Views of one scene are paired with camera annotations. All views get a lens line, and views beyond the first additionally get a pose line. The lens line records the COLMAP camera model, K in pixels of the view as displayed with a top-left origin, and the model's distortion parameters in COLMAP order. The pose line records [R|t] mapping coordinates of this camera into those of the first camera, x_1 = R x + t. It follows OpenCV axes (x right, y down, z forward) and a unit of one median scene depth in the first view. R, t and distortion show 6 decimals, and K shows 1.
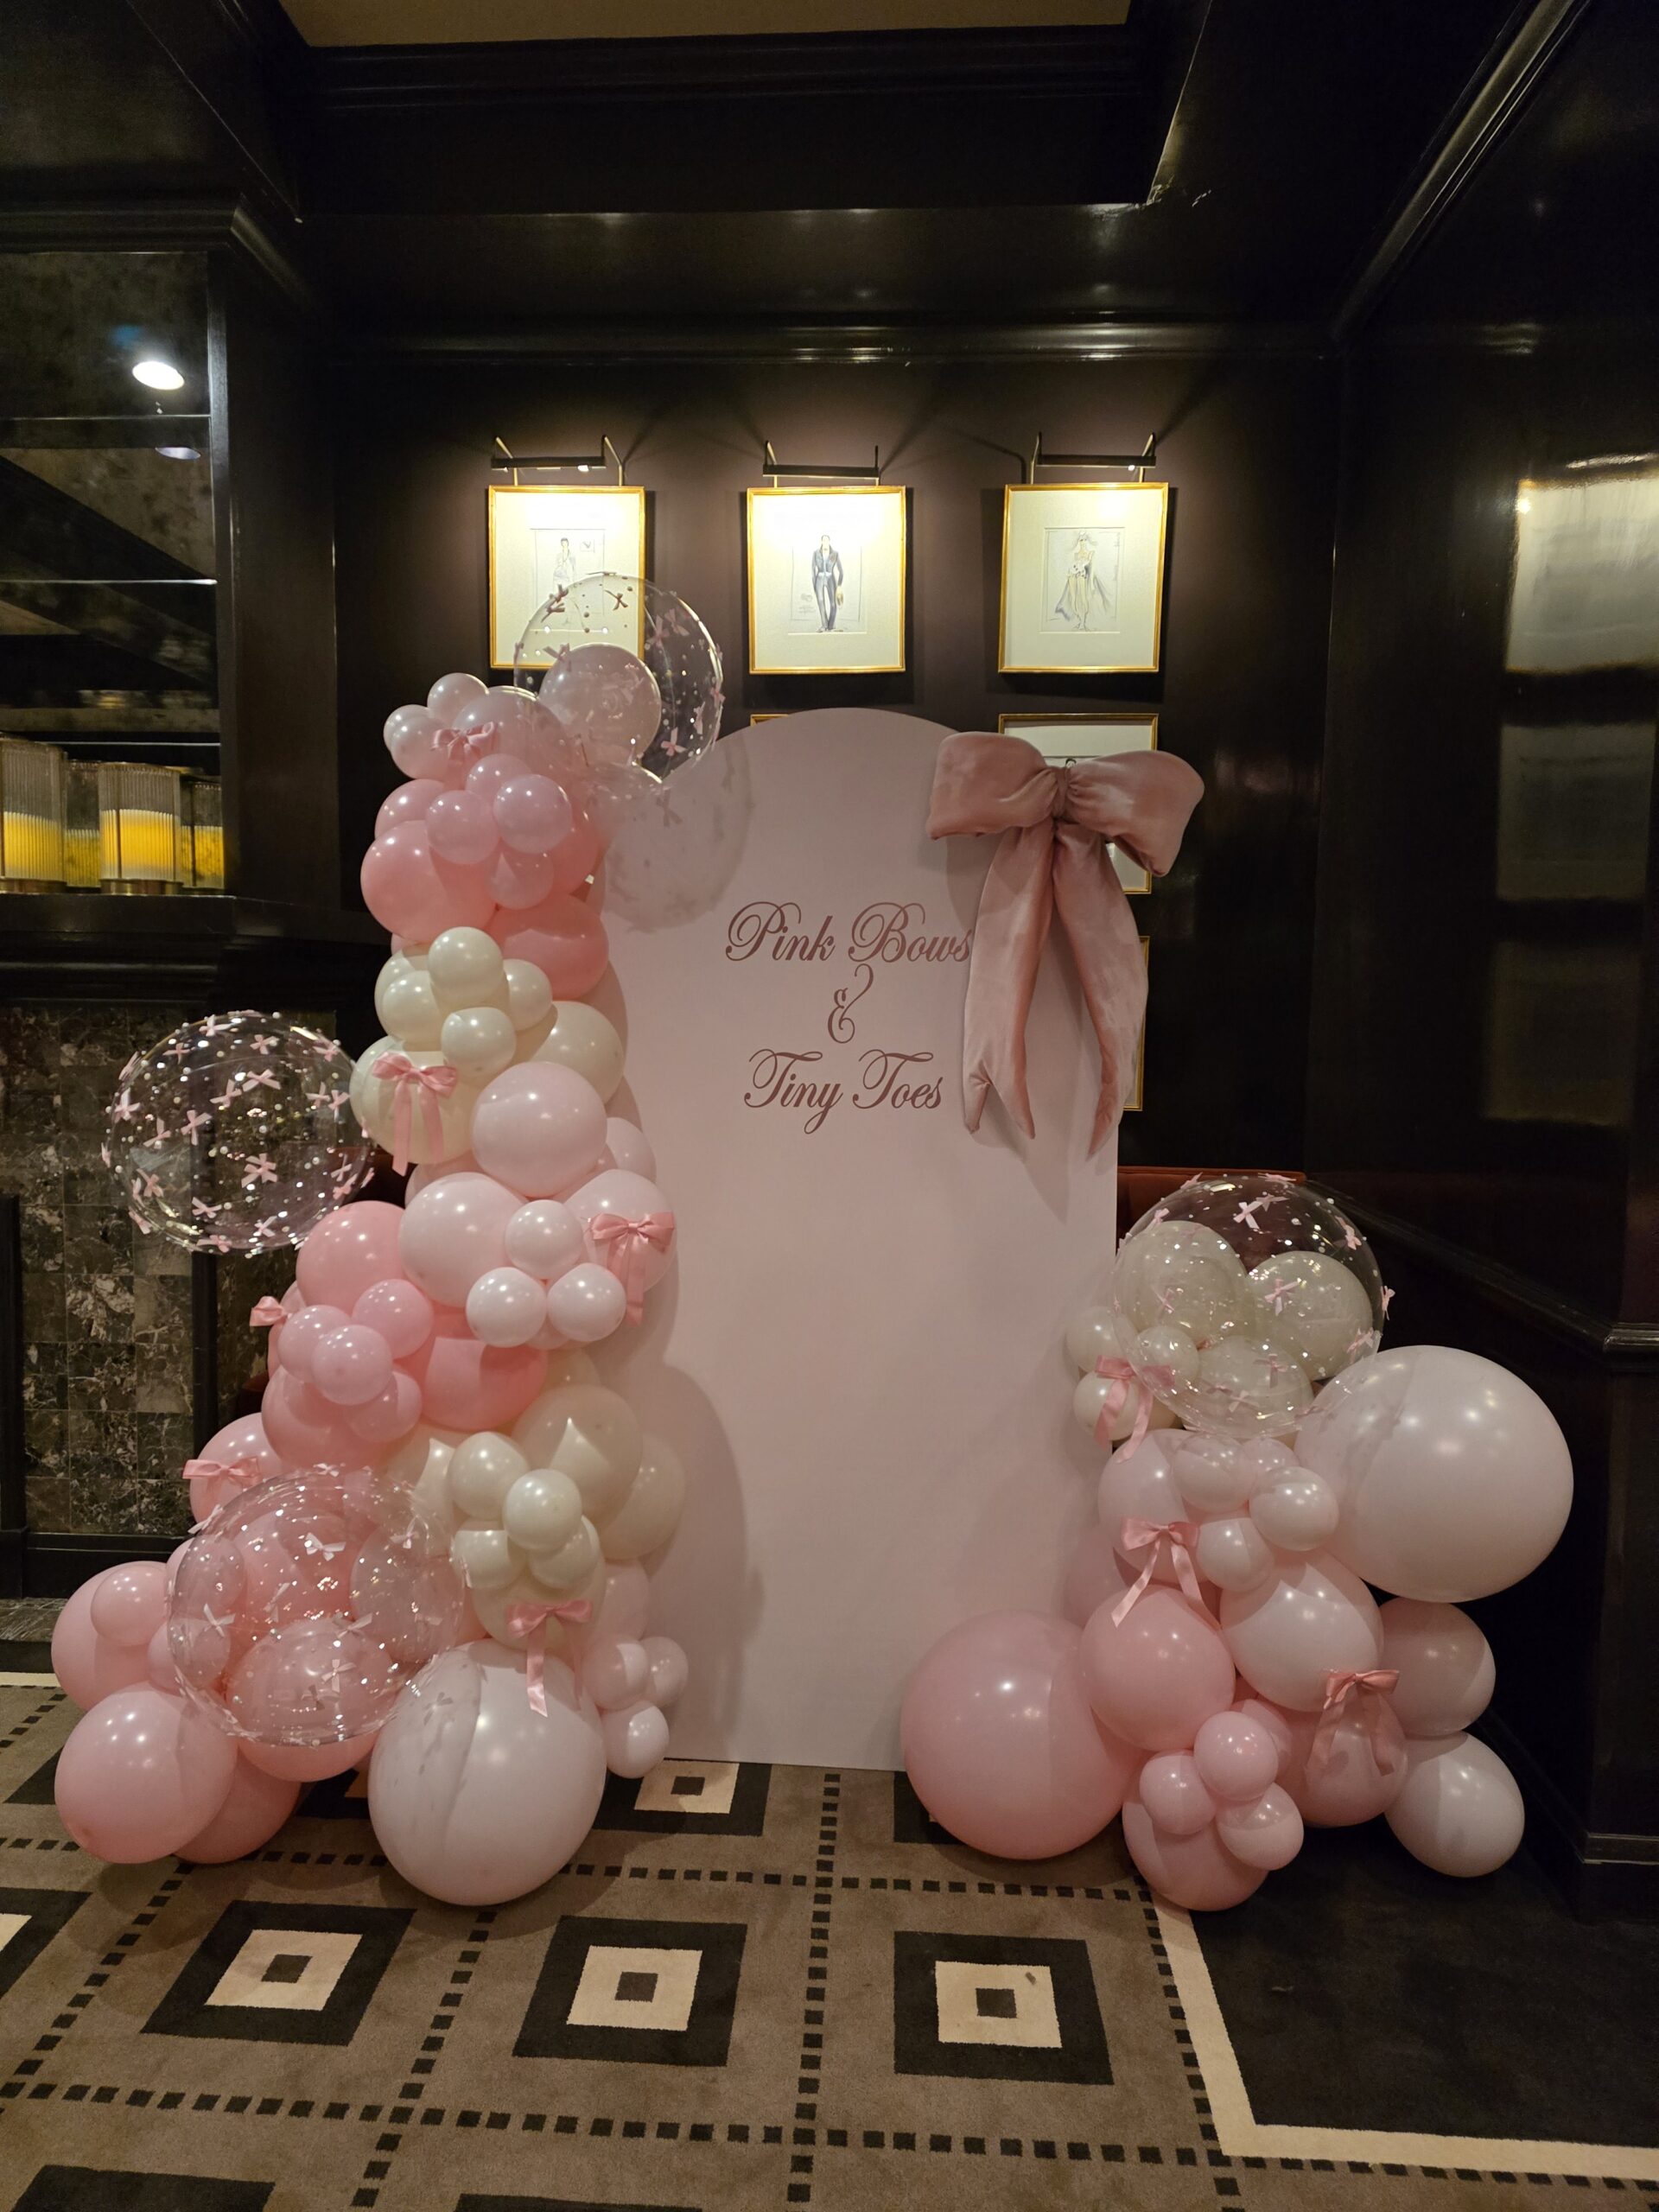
lens RADIAL K [[1466.5, 0, 808.0], [0, 1466.5, 1085.3], [0, 0, 1]] dist [0.080071, -0.073039]
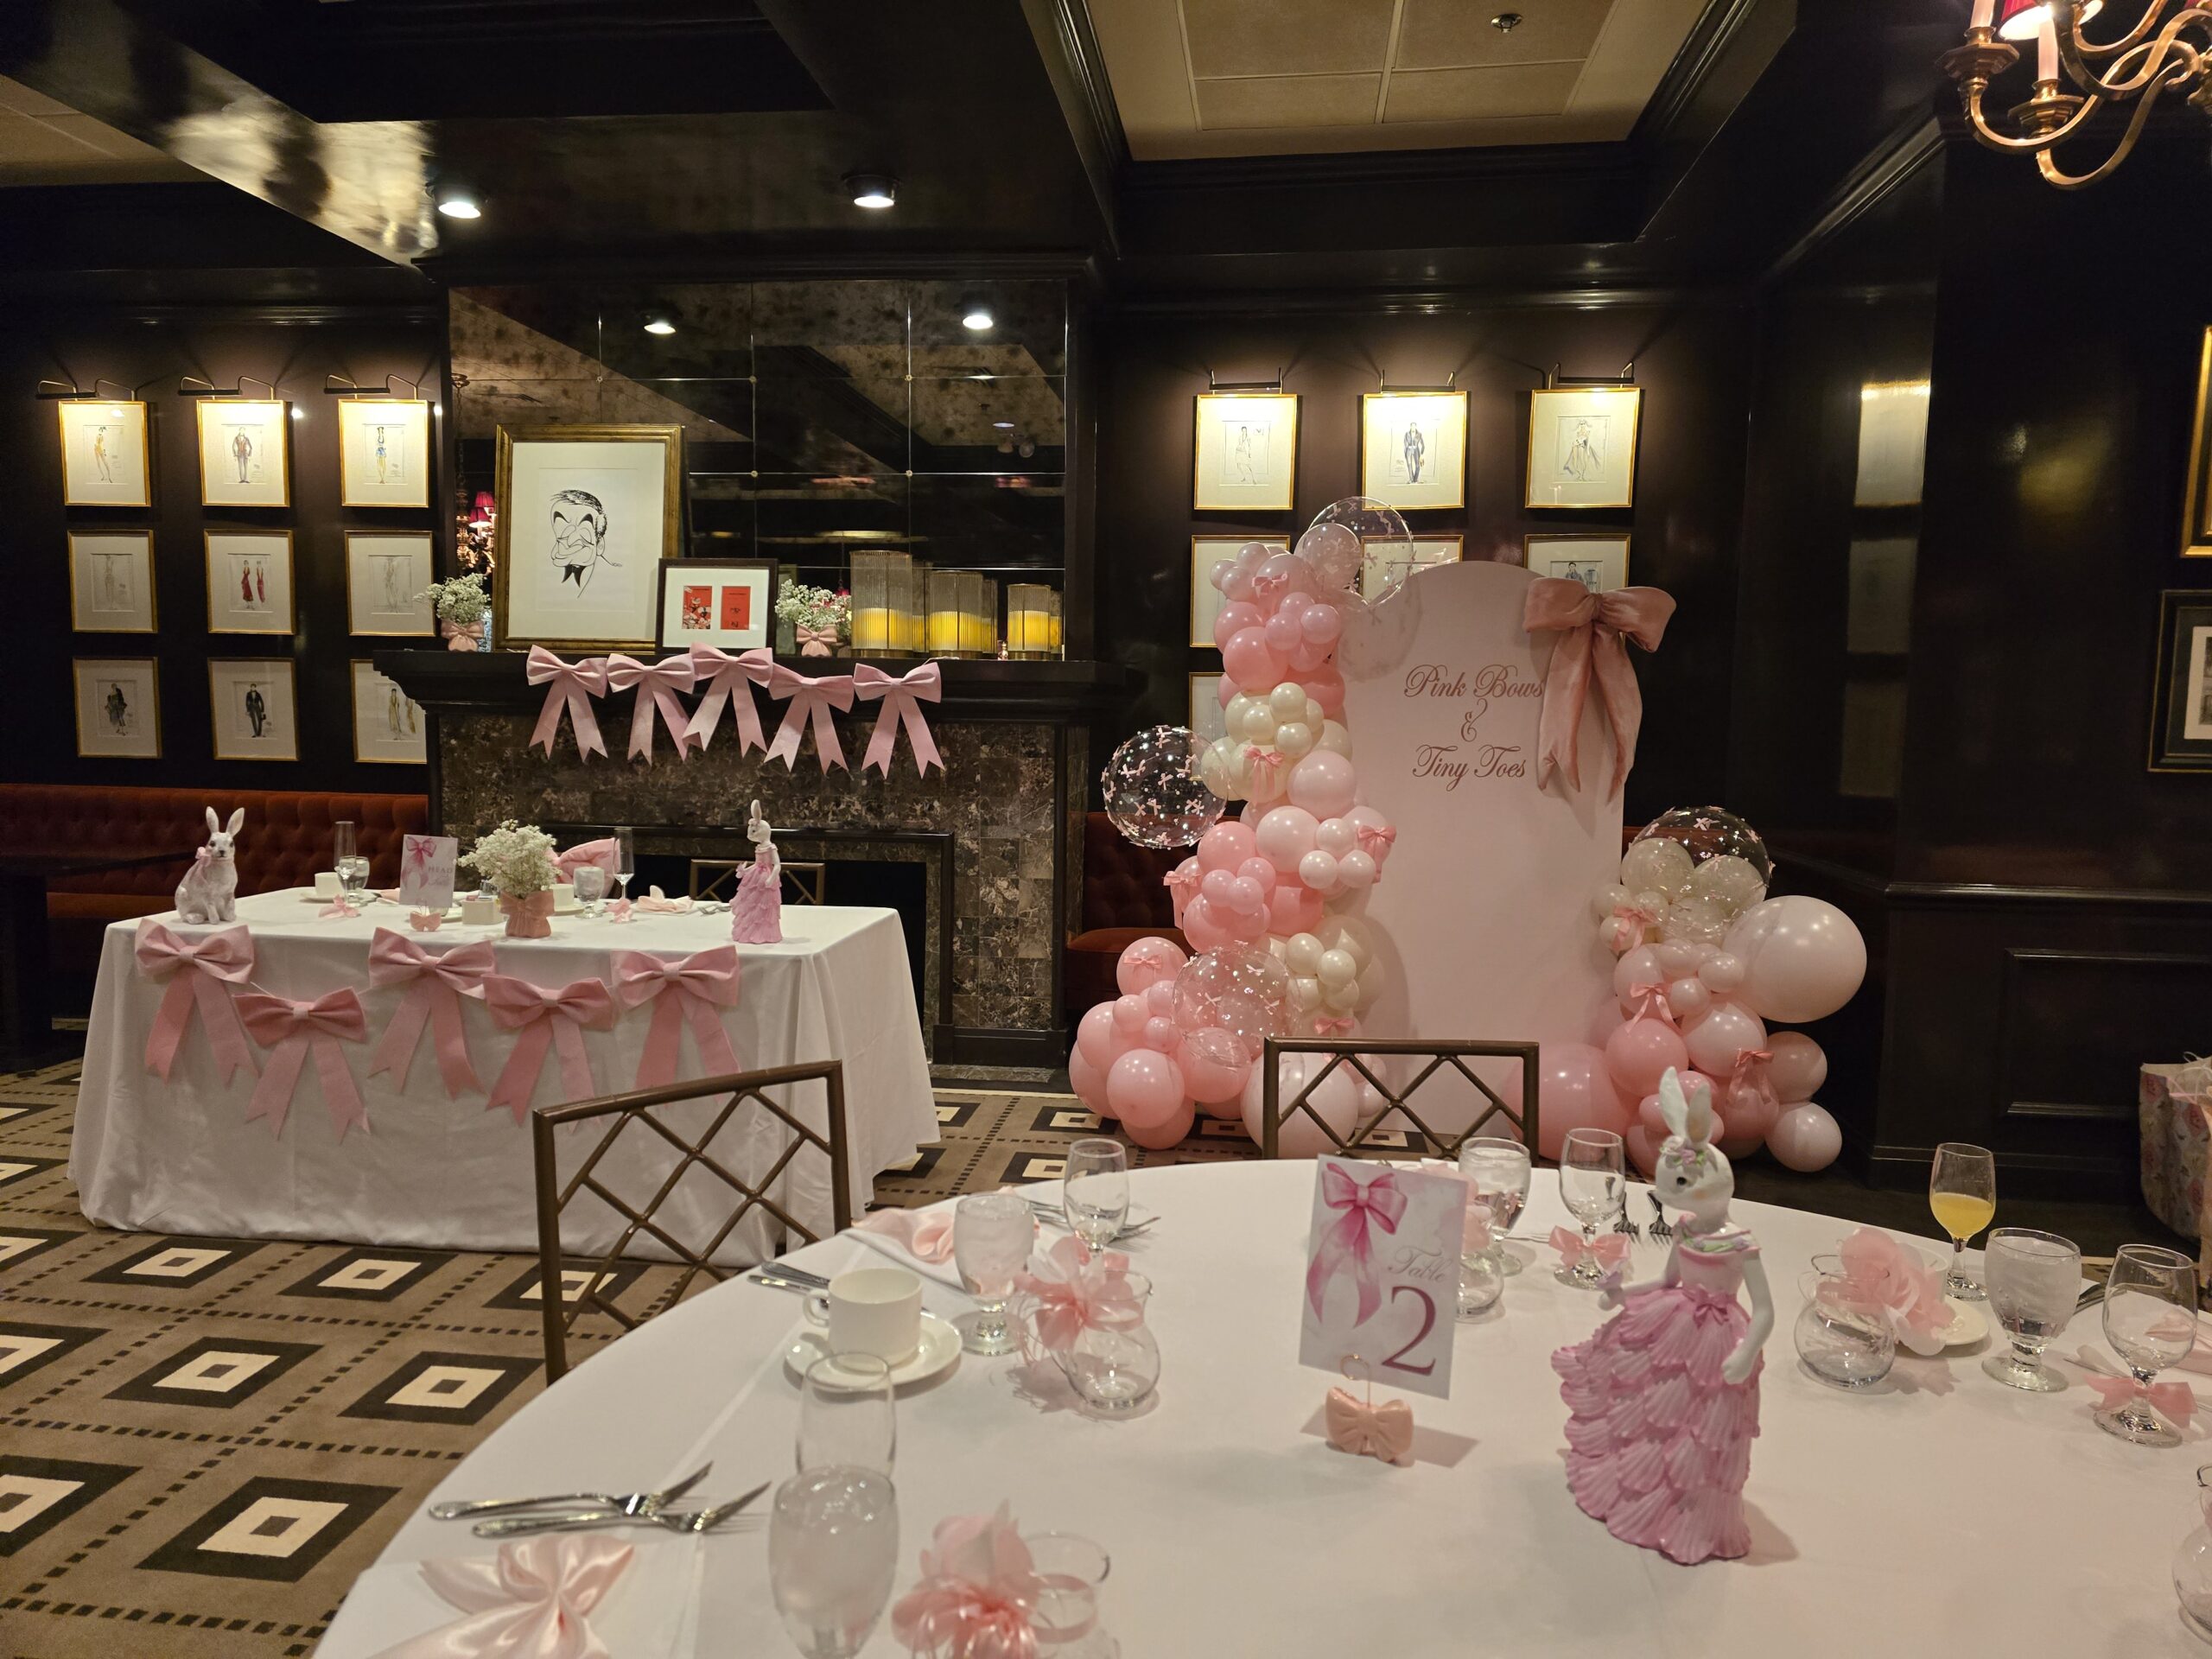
lens RADIAL K [[1466.5, 0, 1082.7], [0, 1466.5, 825.8], [0, 0, 1]] dist [0.080071, -0.073039]
pose [[0.996869, 0.006032, -0.078837, -0.341083], [-0.004810, 0.999866, 0.015676, 0.055109], [0.078921, -0.015248, 0.996764, -0.966927]]
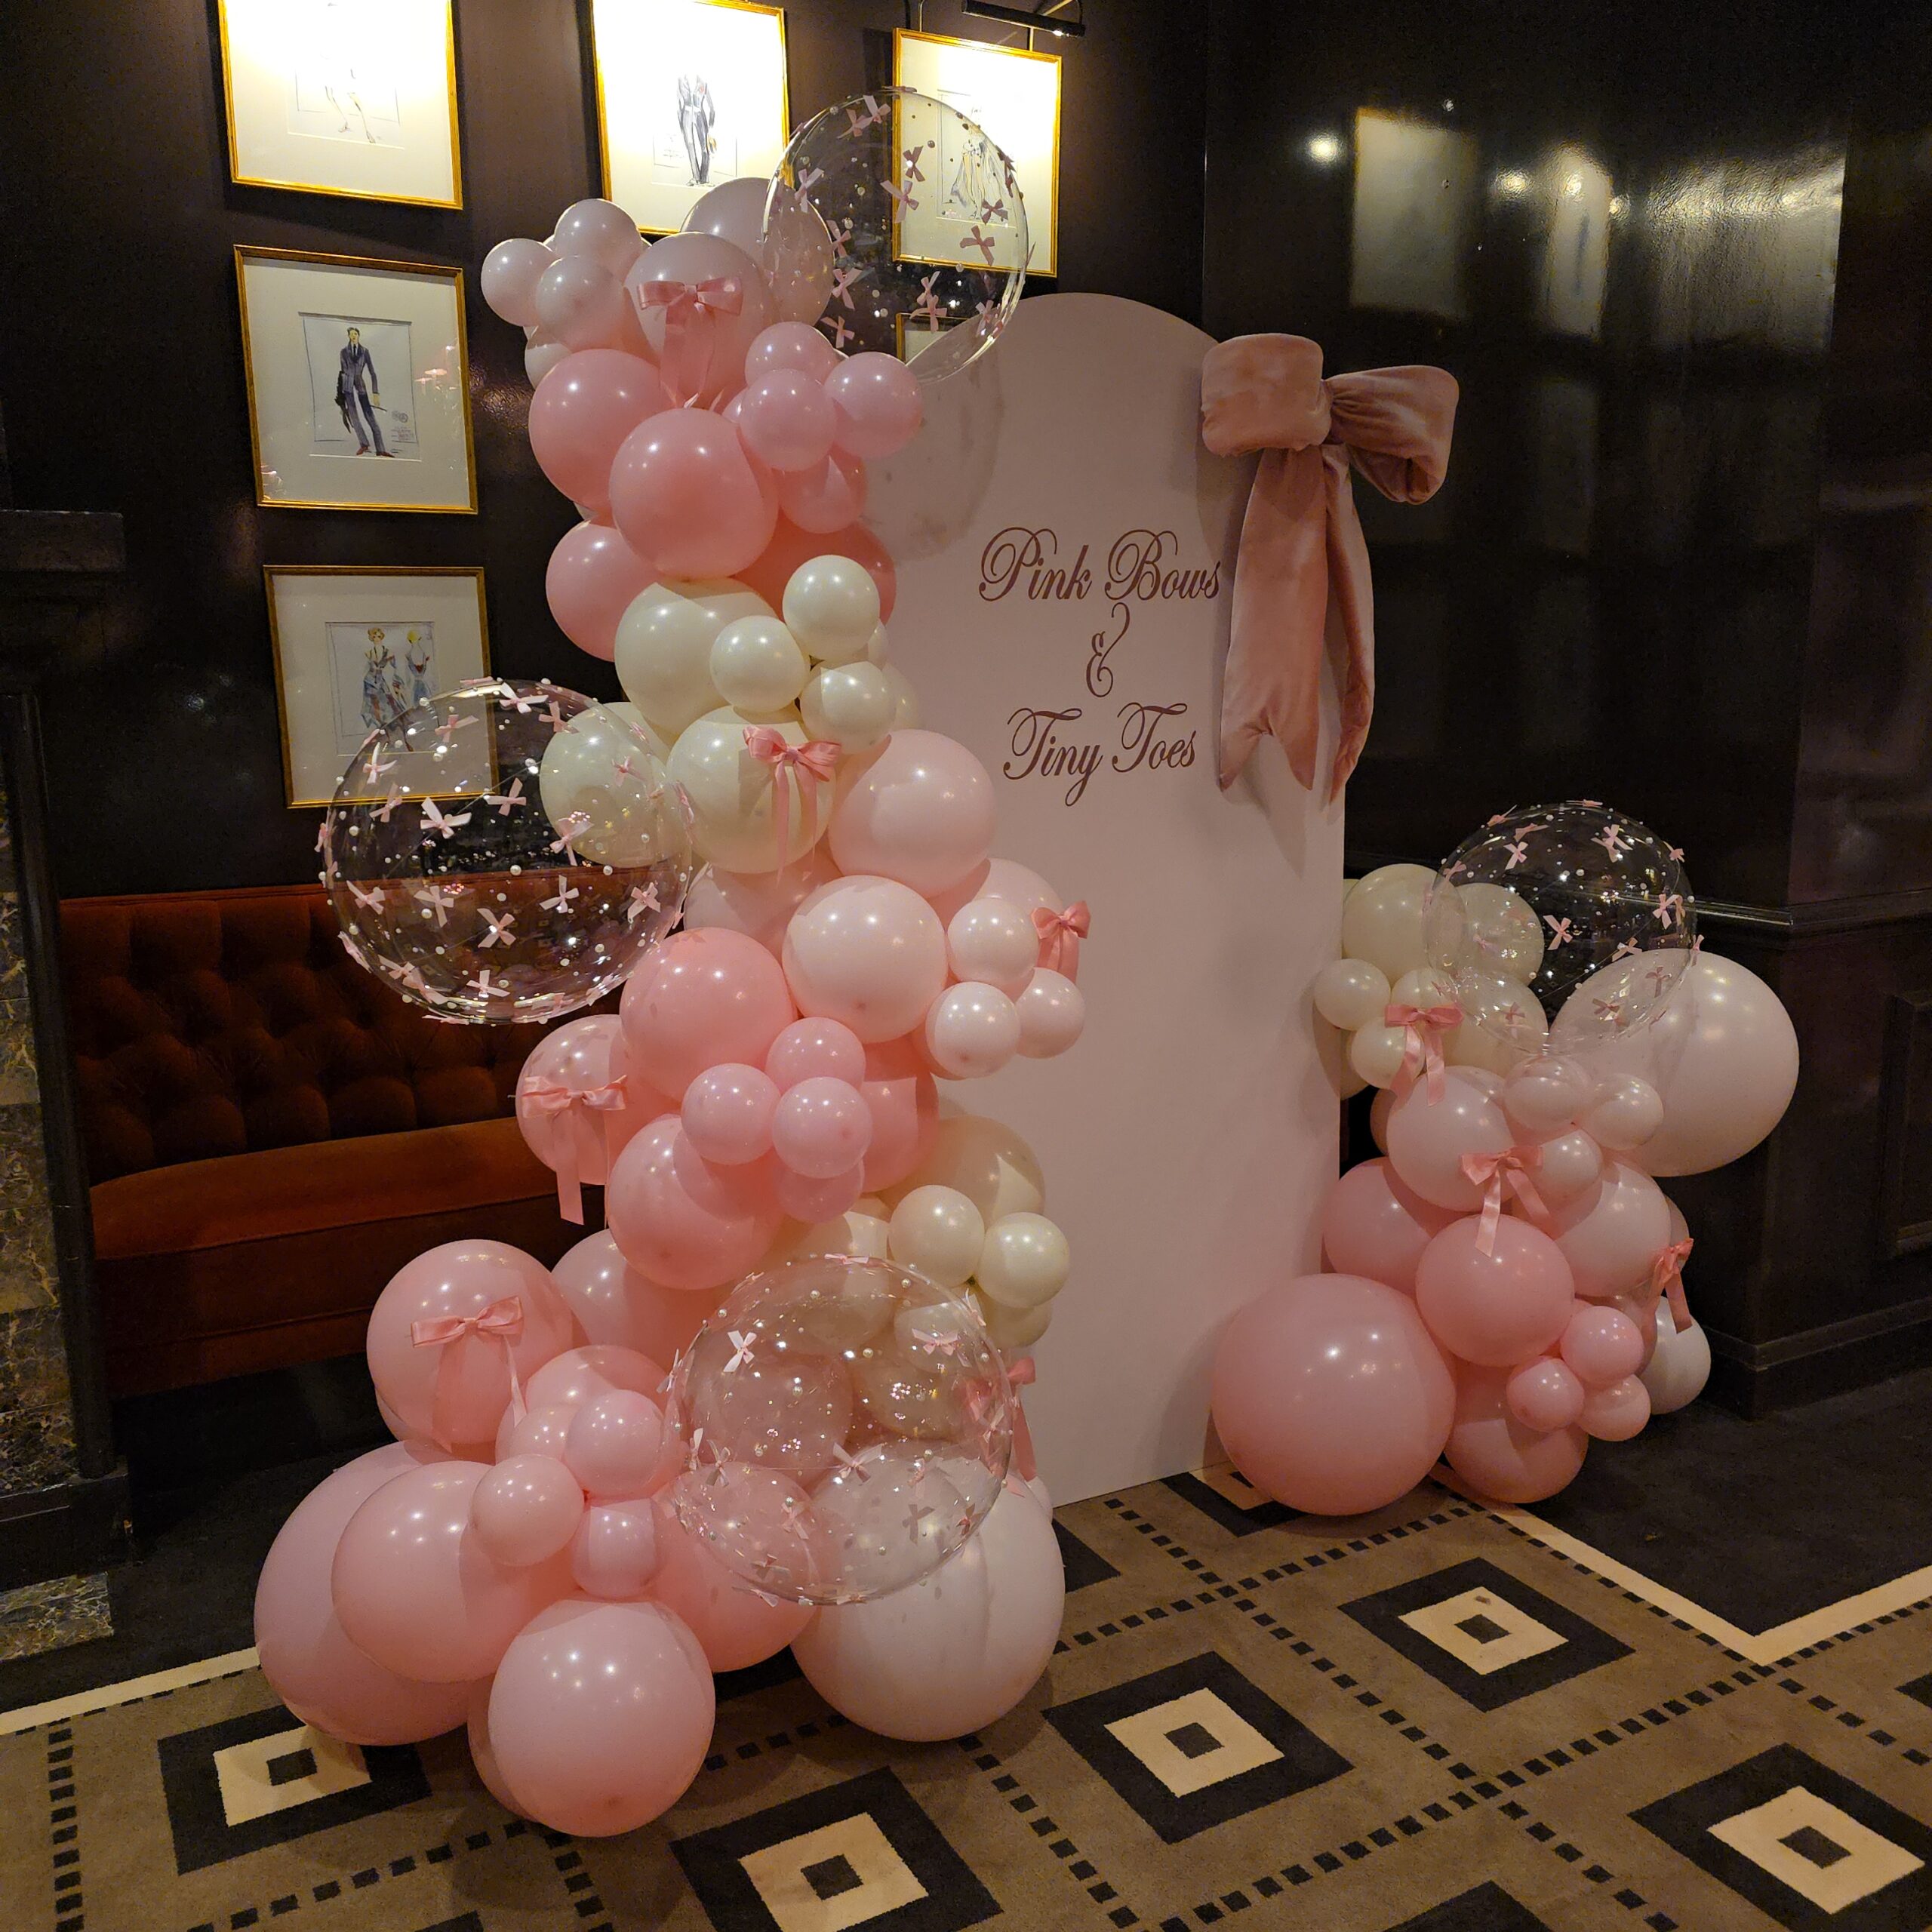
lens RADIAL K [[1717.1, 0, 947.6], [0, 1717.1, 951.6], [0, 0, 1]] dist [0.083554, -0.086330]
pose [[0.847368, -0.114443, 0.518527, -0.648659], [0.062864, 0.991252, 0.116047, -0.003123], [-0.527272, -0.065738, 0.847150, 0.189854]]
